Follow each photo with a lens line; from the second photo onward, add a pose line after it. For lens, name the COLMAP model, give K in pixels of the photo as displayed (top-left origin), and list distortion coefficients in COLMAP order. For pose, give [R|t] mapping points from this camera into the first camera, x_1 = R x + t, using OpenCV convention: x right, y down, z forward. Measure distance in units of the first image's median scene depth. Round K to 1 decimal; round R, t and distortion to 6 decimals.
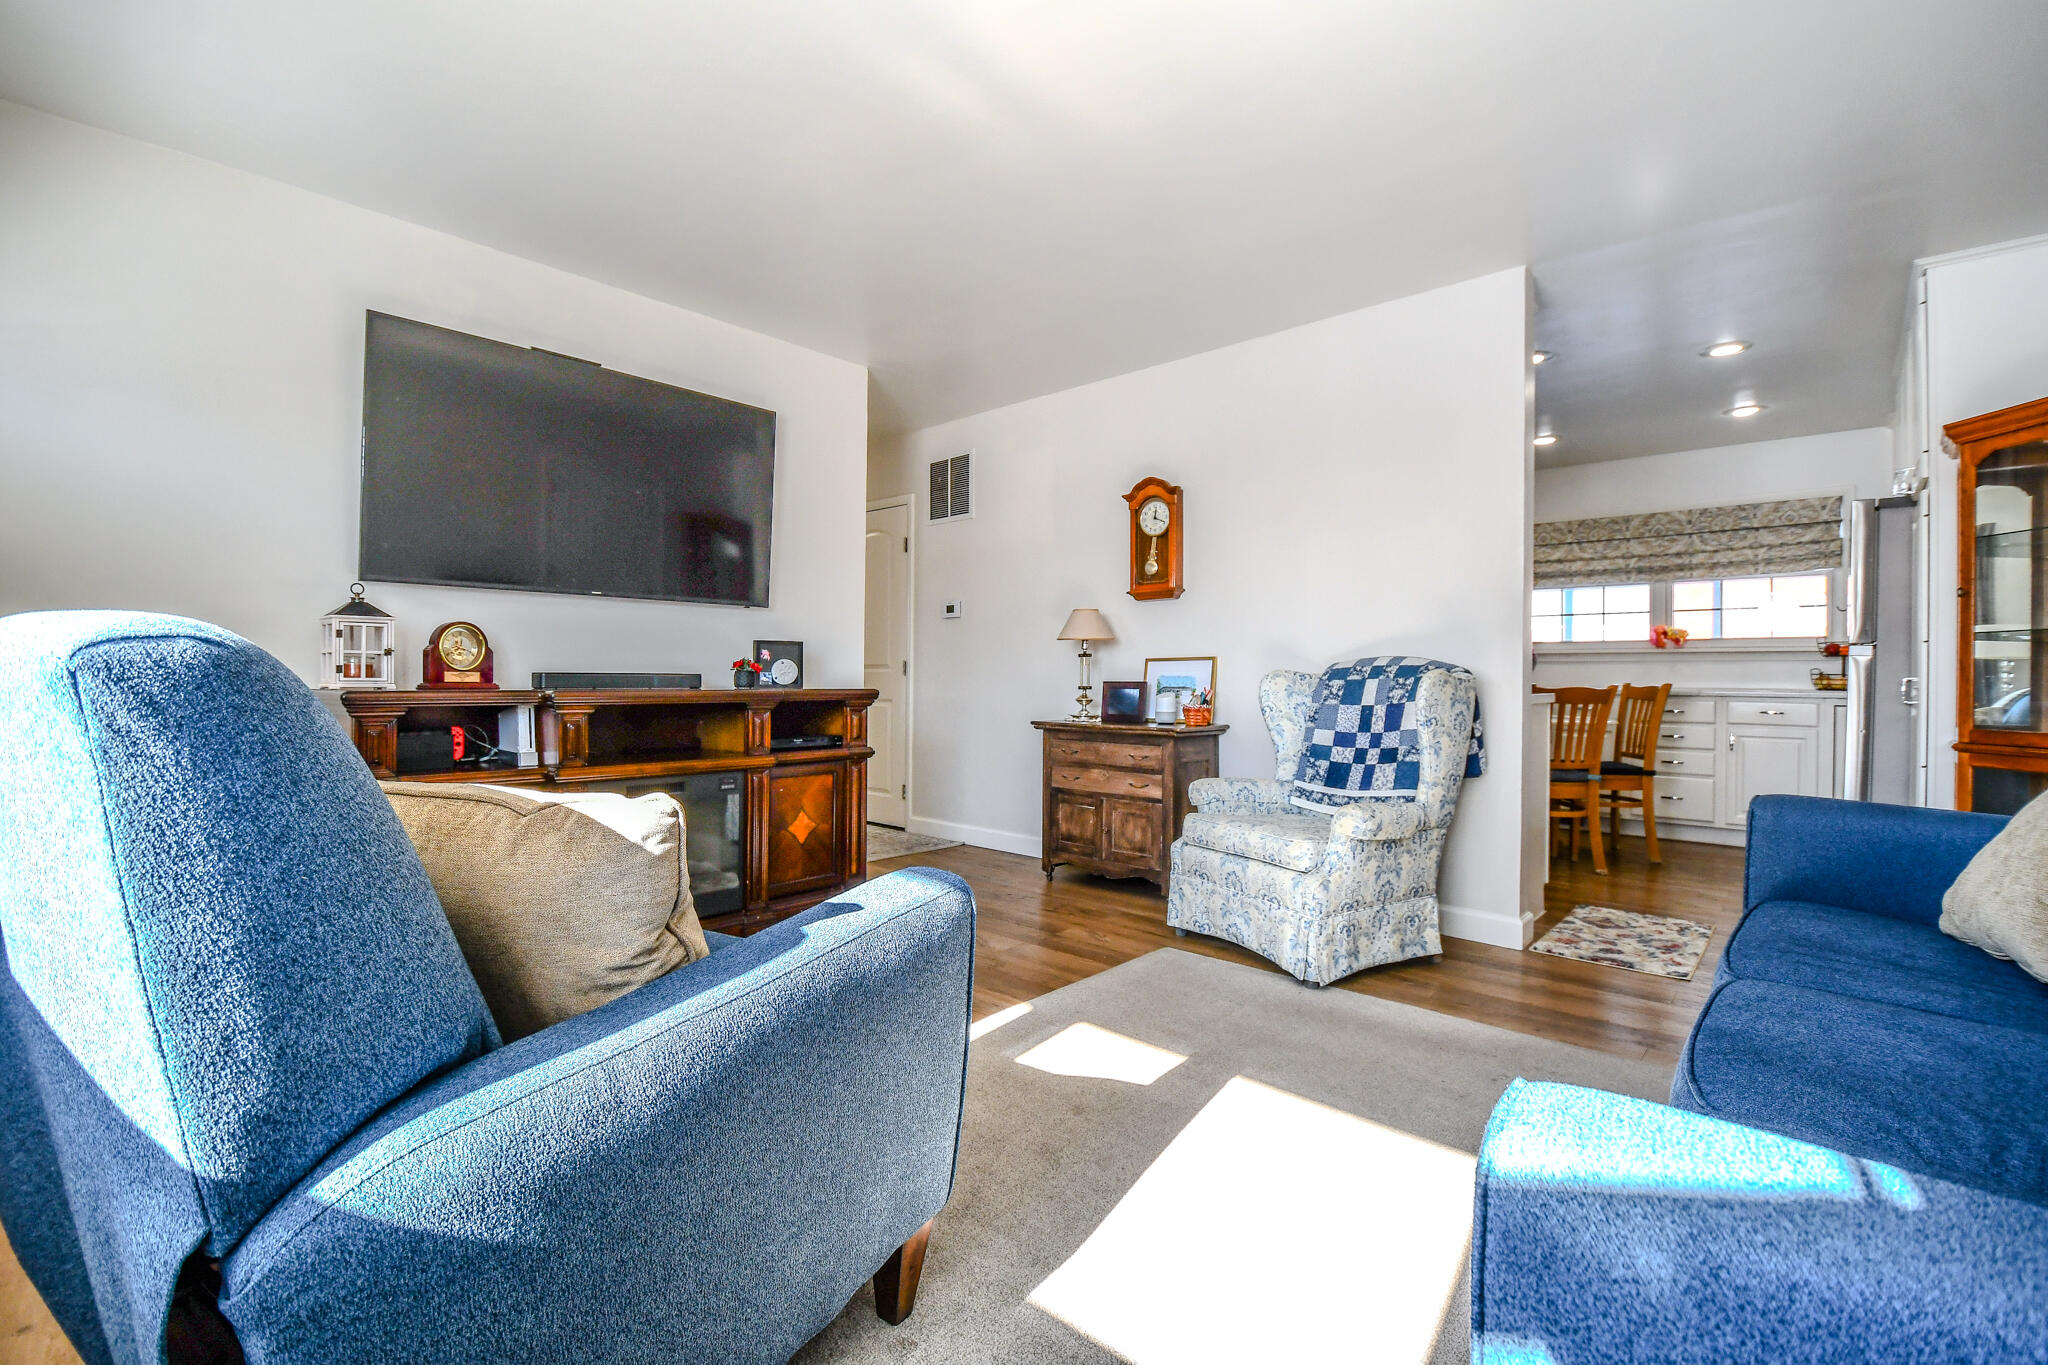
lens RADIAL K [[890.4, 0, 1010.9], [0, 890.4, 676.0], [0, 0, 1]] dist [0.003179, -0.014893]
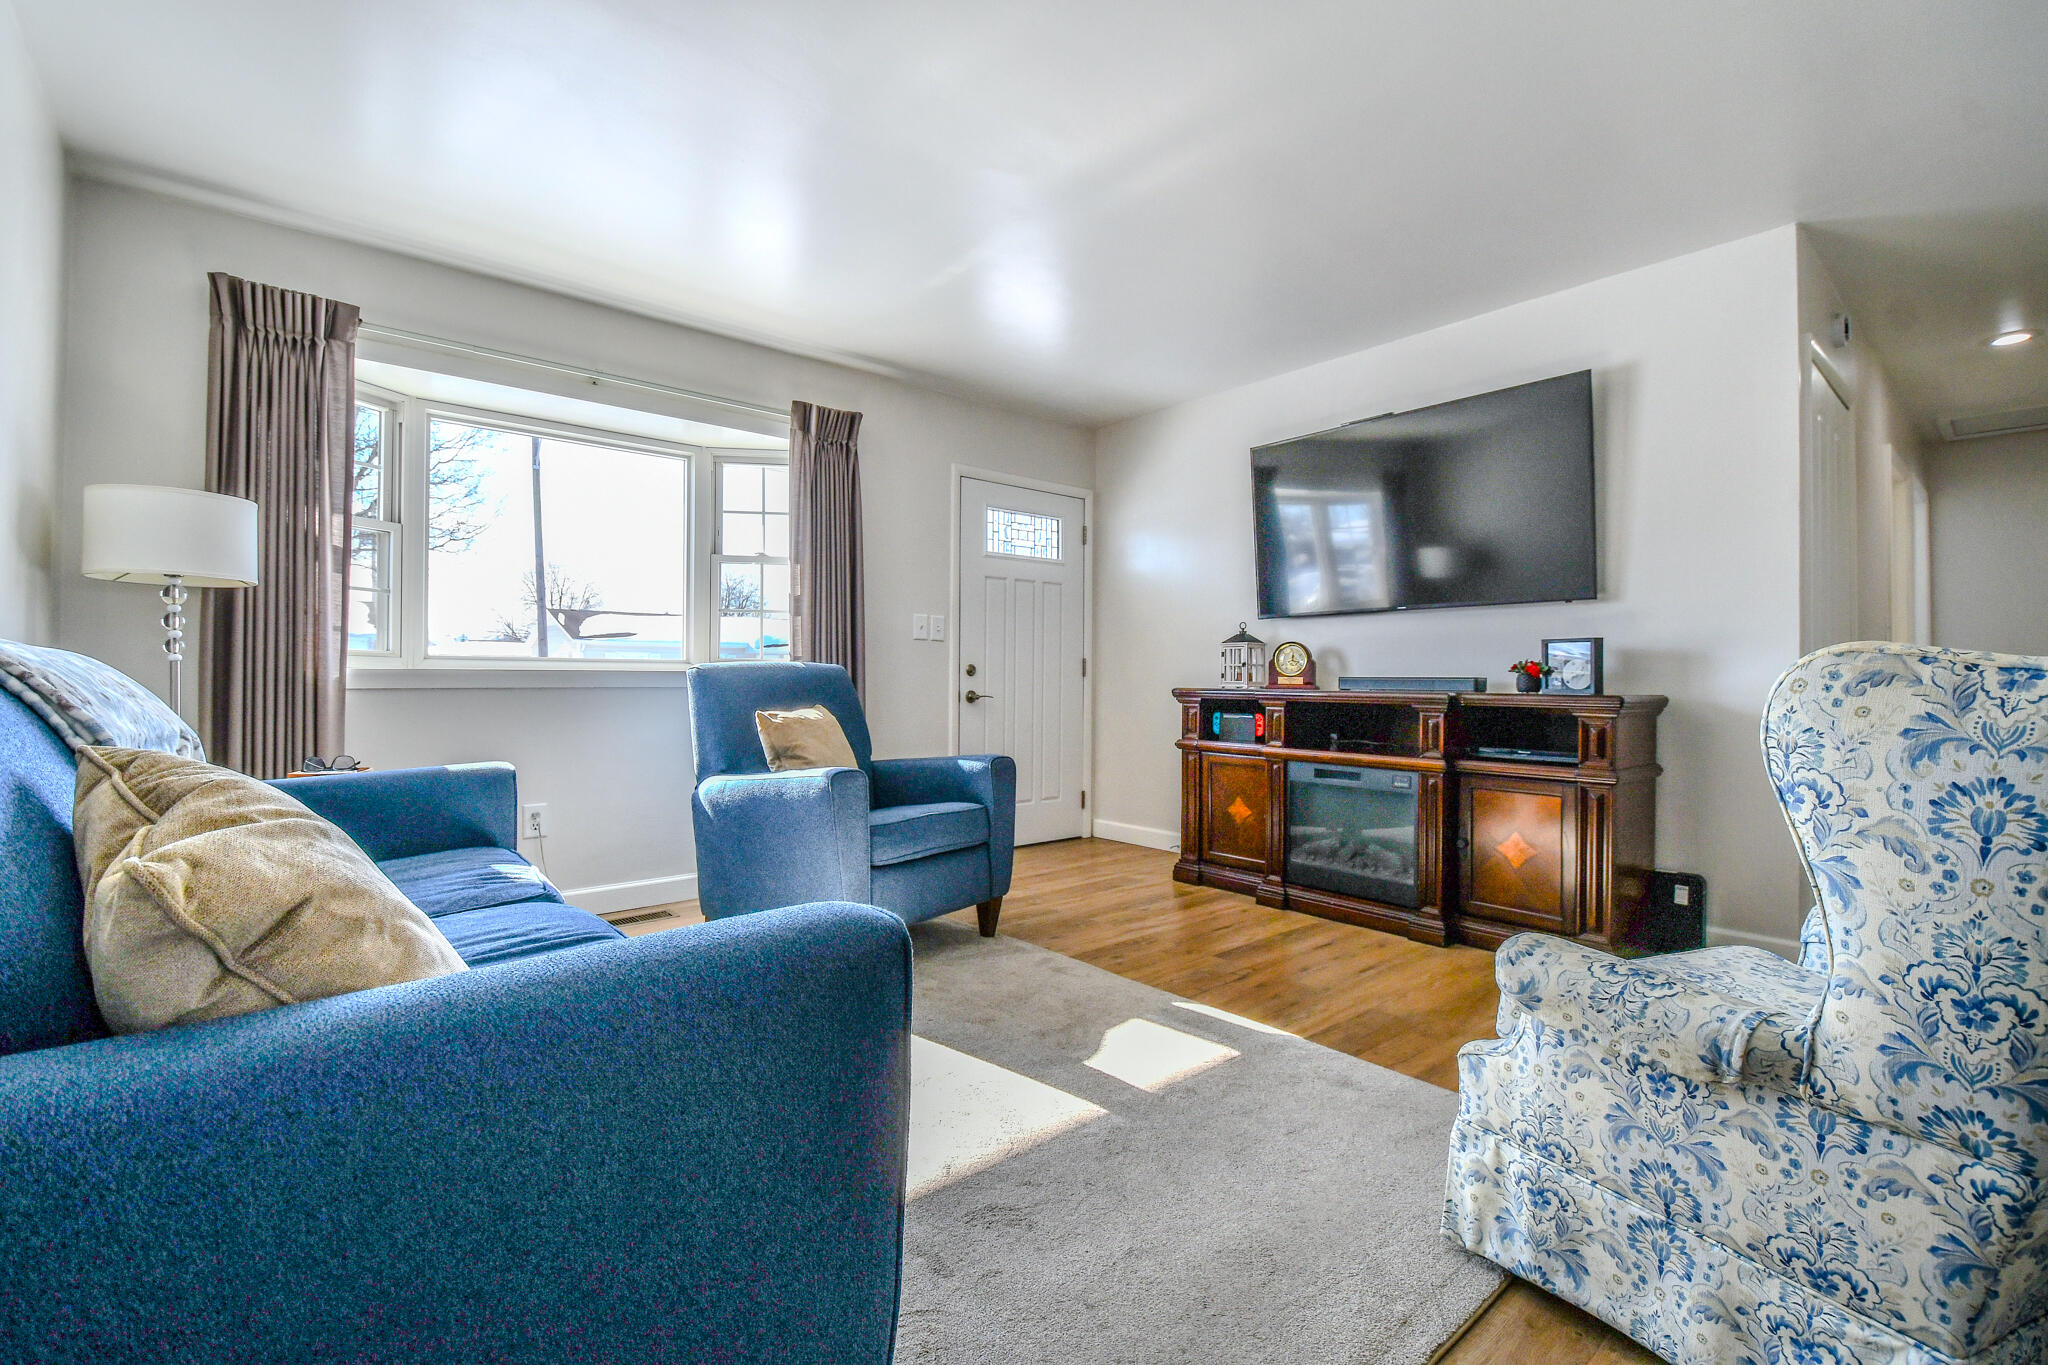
lens RADIAL K [[890.4, 0, 1010.9], [0, 890.4, 676.0], [0, 0, 1]] dist [0.003179, -0.014893]
pose [[-0.125584, -0.011058, -0.992021, 0.904565], [-0.004951, 0.999932, -0.010520, 0.012143], [0.992071, 0.003591, -0.125630, 0.785590]]
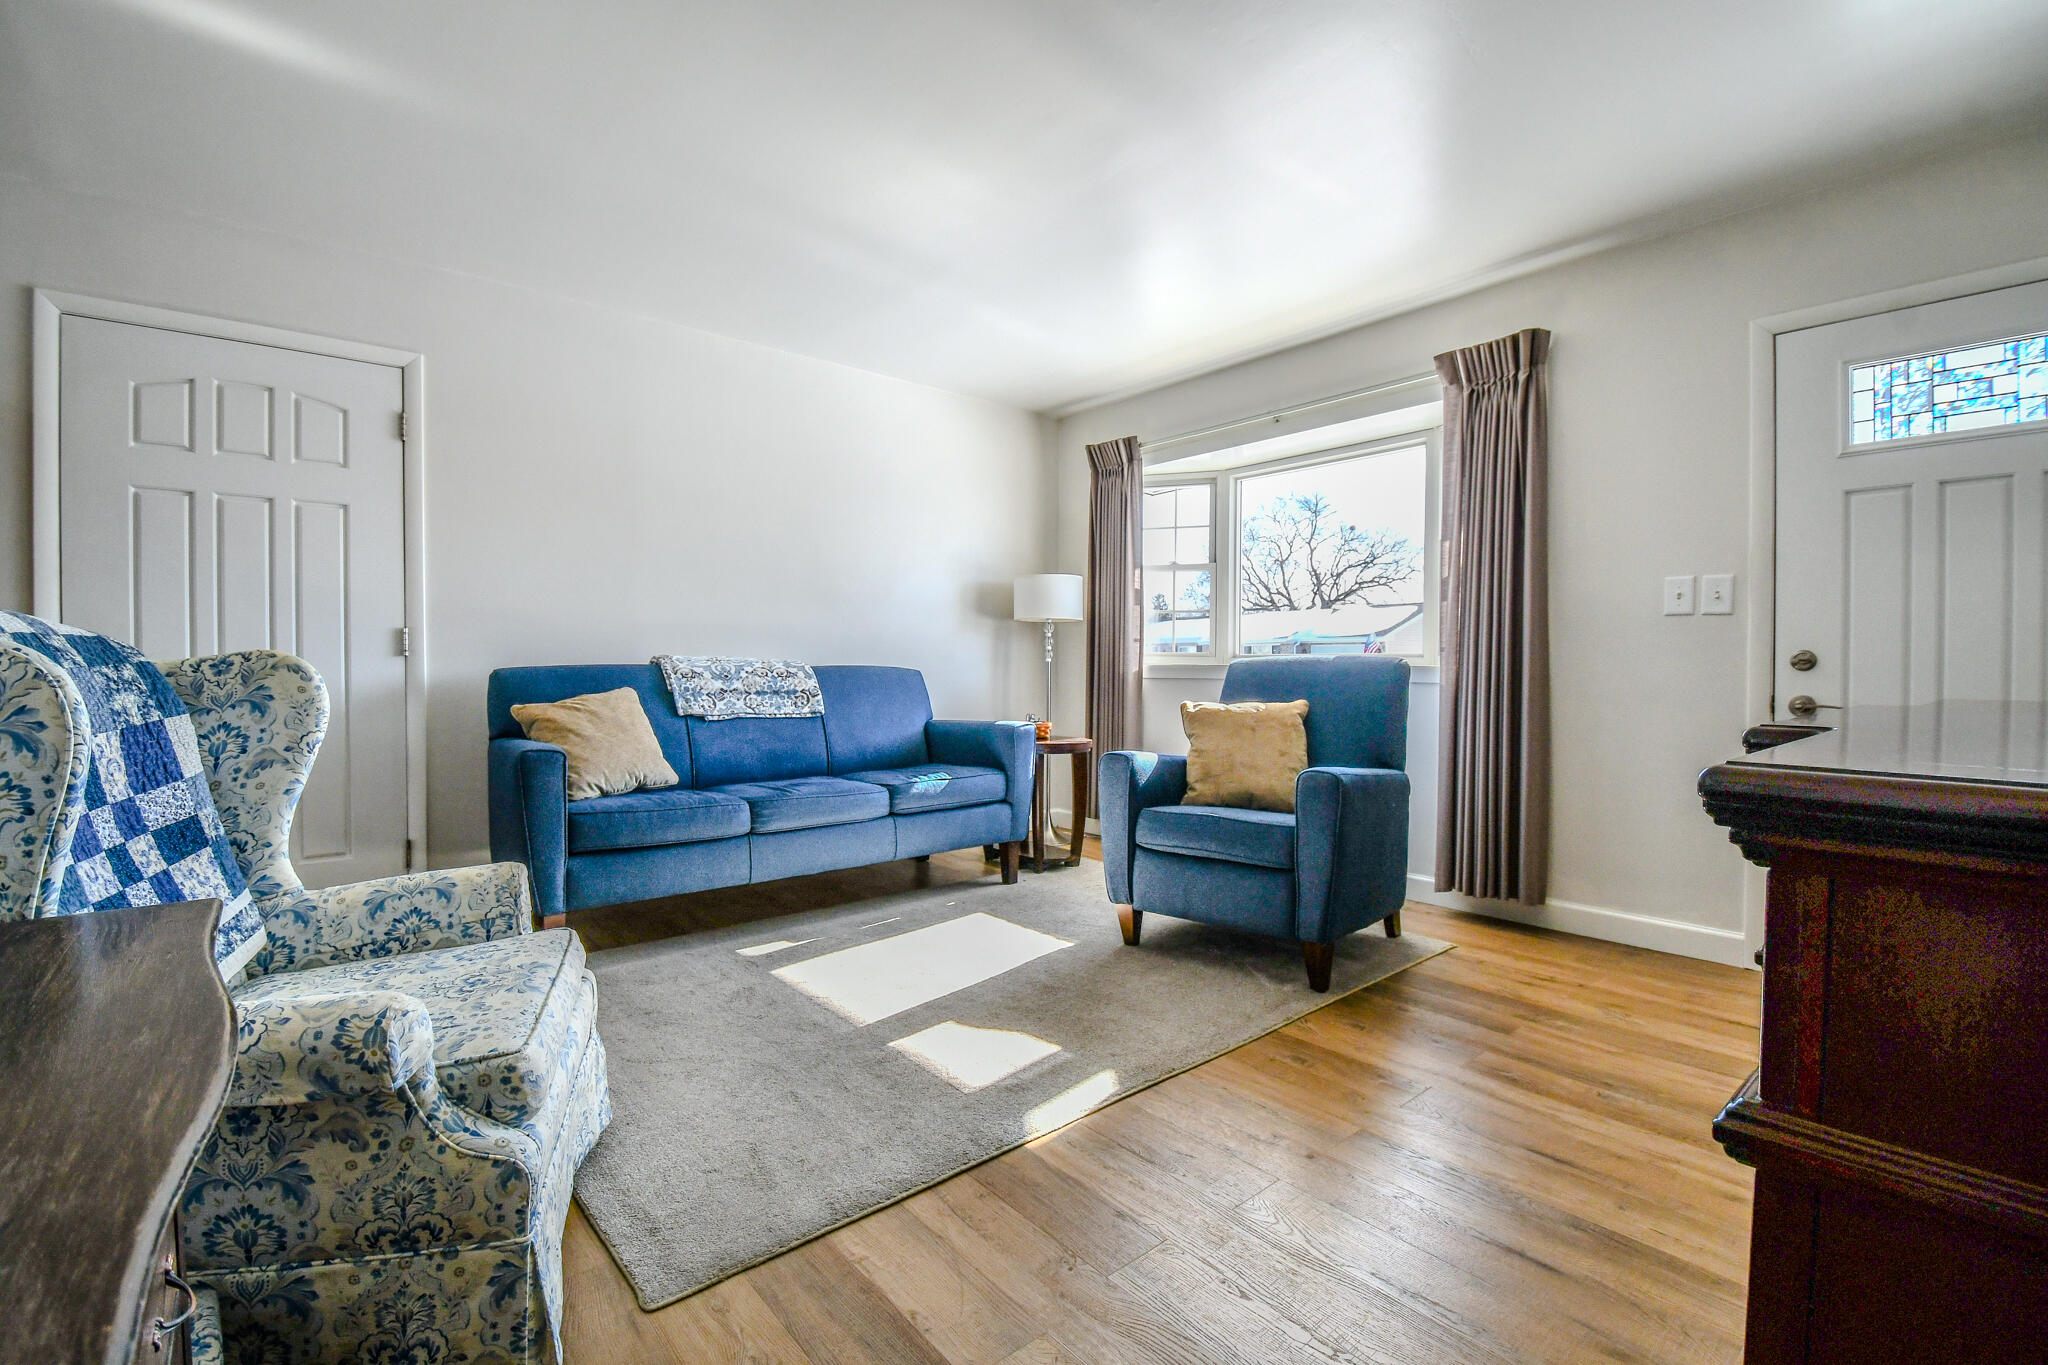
lens RADIAL K [[890.4, 0, 1010.9], [0, 890.4, 676.0], [0, 0, 1]] dist [0.003179, -0.014893]
pose [[-0.991930, -0.013087, 0.126107, -0.050540], [-0.011533, 0.999848, 0.013048, -0.002443], [-0.126259, 0.011488, -0.991931, 1.598627]]
